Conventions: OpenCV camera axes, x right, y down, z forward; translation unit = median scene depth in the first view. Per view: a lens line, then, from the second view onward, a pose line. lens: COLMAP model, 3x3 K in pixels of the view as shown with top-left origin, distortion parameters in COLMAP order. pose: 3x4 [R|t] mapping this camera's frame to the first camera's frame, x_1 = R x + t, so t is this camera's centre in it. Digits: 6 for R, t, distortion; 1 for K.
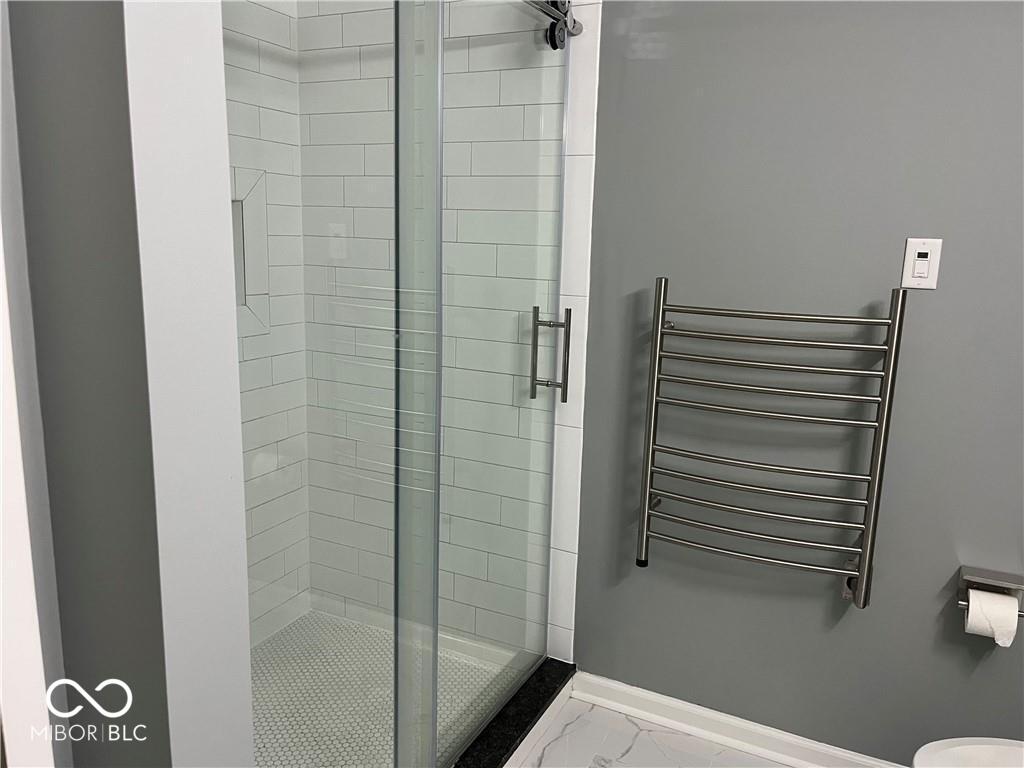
lens RADIAL K [[782.6, 0, 512.1], [0, 782.6, 393.9], [0, 0, 1]] dist [0.041460, -0.047758]
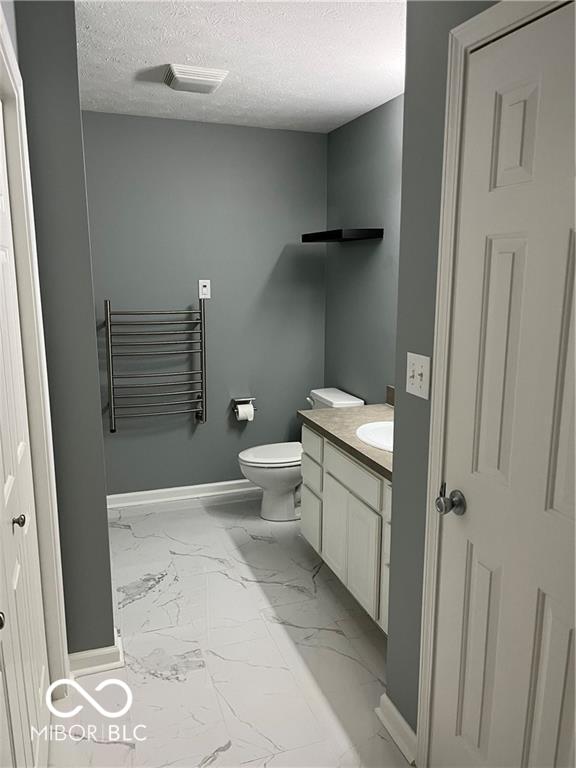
lens RADIAL K [[587.0, 0, 289.4], [0, 587.0, 383.7], [0, 0, 1]] dist [0.041460, -0.047758]
pose [[0.694782, -0.160102, 0.701175, -0.706872], [0.158103, 0.985060, 0.068261, 0.059410], [-0.701628, 0.063431, 0.709714, -0.582992]]
